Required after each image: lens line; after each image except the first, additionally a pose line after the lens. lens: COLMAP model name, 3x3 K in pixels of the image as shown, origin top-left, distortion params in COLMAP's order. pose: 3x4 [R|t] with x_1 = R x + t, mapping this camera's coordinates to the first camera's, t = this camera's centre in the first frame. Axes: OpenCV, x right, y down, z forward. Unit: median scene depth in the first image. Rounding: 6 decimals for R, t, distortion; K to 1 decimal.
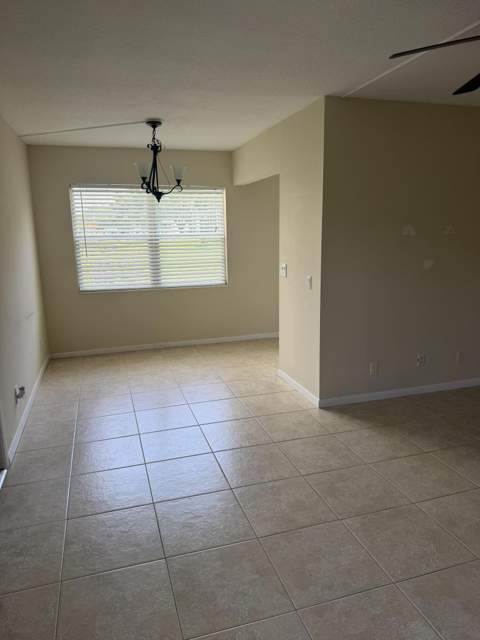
lens RADIAL K [[447.5, 0, 240.0], [0, 447.5, 320.0], [0, 0, 1]] dist [0.053357, -0.100677]
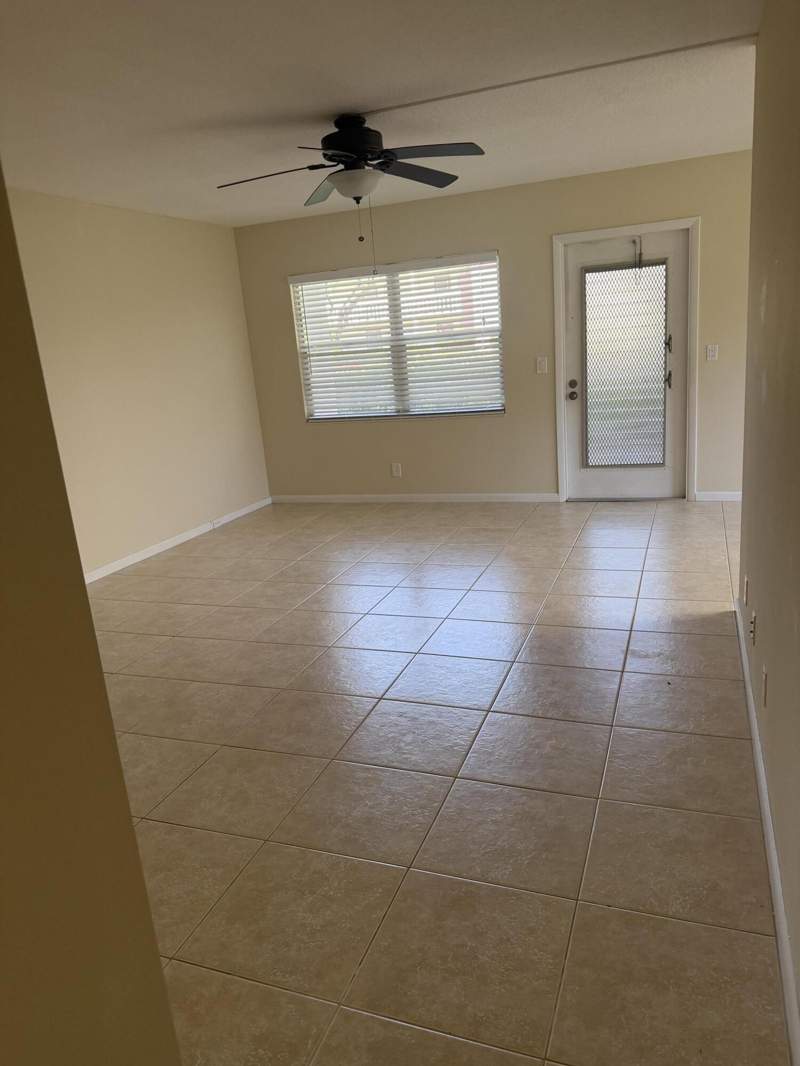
lens RADIAL K [[737.1, 0, 400.6], [0, 737.1, 570.5], [0, 0, 1]] dist [0.128676, -0.206478]
pose [[-0.610723, 0.305223, -0.730655, 1.383932], [-0.062907, 0.901107, 0.429009, -0.290208], [0.789341, 0.307969, -0.531126, 1.424785]]
